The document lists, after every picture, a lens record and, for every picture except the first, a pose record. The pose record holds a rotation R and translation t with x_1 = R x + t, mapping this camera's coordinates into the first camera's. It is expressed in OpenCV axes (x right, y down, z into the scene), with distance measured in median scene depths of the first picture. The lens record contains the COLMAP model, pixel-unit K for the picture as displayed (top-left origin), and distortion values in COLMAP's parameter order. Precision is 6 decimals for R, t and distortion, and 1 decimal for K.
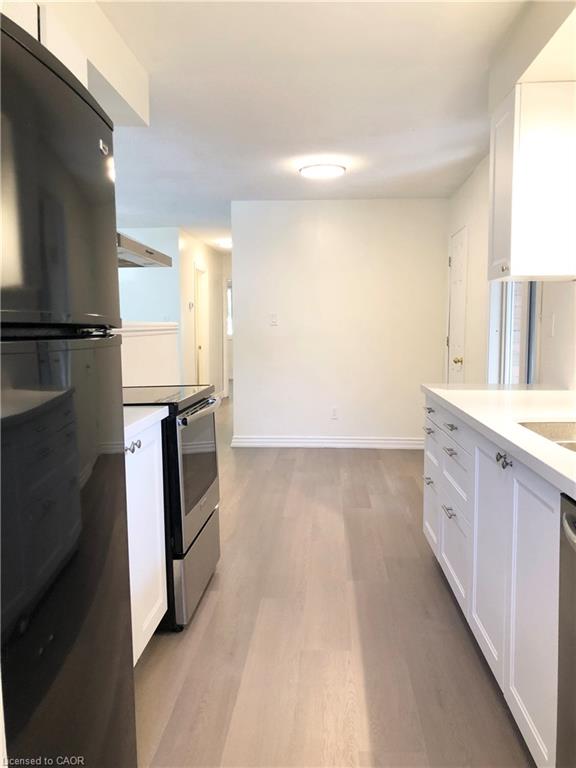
lens RADIAL K [[622.3, 0, 288.0], [0, 622.3, 384.0], [0, 0, 1]] dist [0.089824, 0.000681]
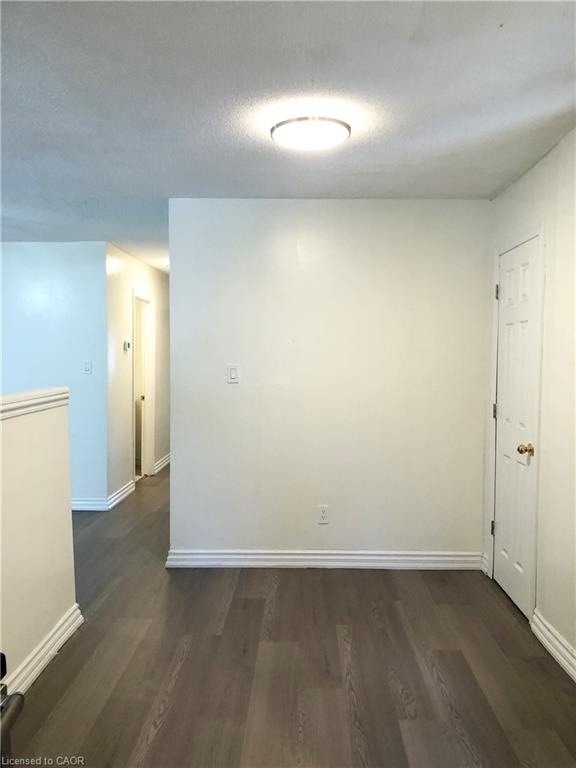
lens RADIAL K [[629.3, 0, 288.0], [0, 629.3, 384.0], [0, 0, 1]] dist [0.005100, 0.001042]
pose [[0.999083, 0.004015, 0.042636, 0.008118], [-0.002096, 0.998987, -0.044954, -0.064848], [-0.042773, 0.044823, 0.998079, 0.336891]]
